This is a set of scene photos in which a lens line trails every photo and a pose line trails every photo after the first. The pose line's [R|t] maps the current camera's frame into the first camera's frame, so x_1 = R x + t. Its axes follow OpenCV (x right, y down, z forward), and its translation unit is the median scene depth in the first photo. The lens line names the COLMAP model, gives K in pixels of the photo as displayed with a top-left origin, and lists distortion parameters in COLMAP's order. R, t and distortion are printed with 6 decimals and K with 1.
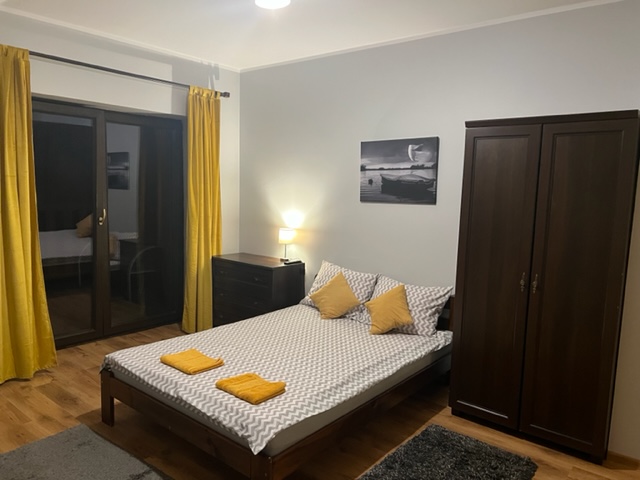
lens RADIAL K [[476.8, 0, 319.8], [0, 476.8, 238.7], [0, 0, 1]] dist [0.063284, -0.059496]
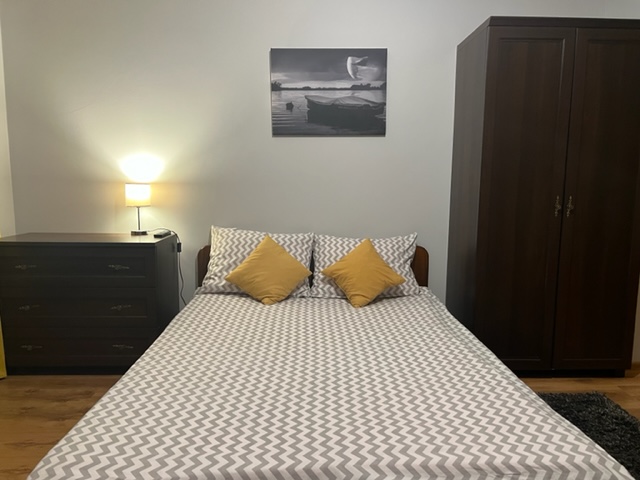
lens RADIAL K [[476.8, 0, 321.1], [0, 476.8, 242.0], [0, 0, 1]] dist [0.063284, -0.059496]
pose [[0.746711, -0.102280, 0.657238, -0.371008], [0.087806, 0.994617, 0.055024, 0.050657], [-0.659328, 0.016623, 0.751672, 0.449183]]
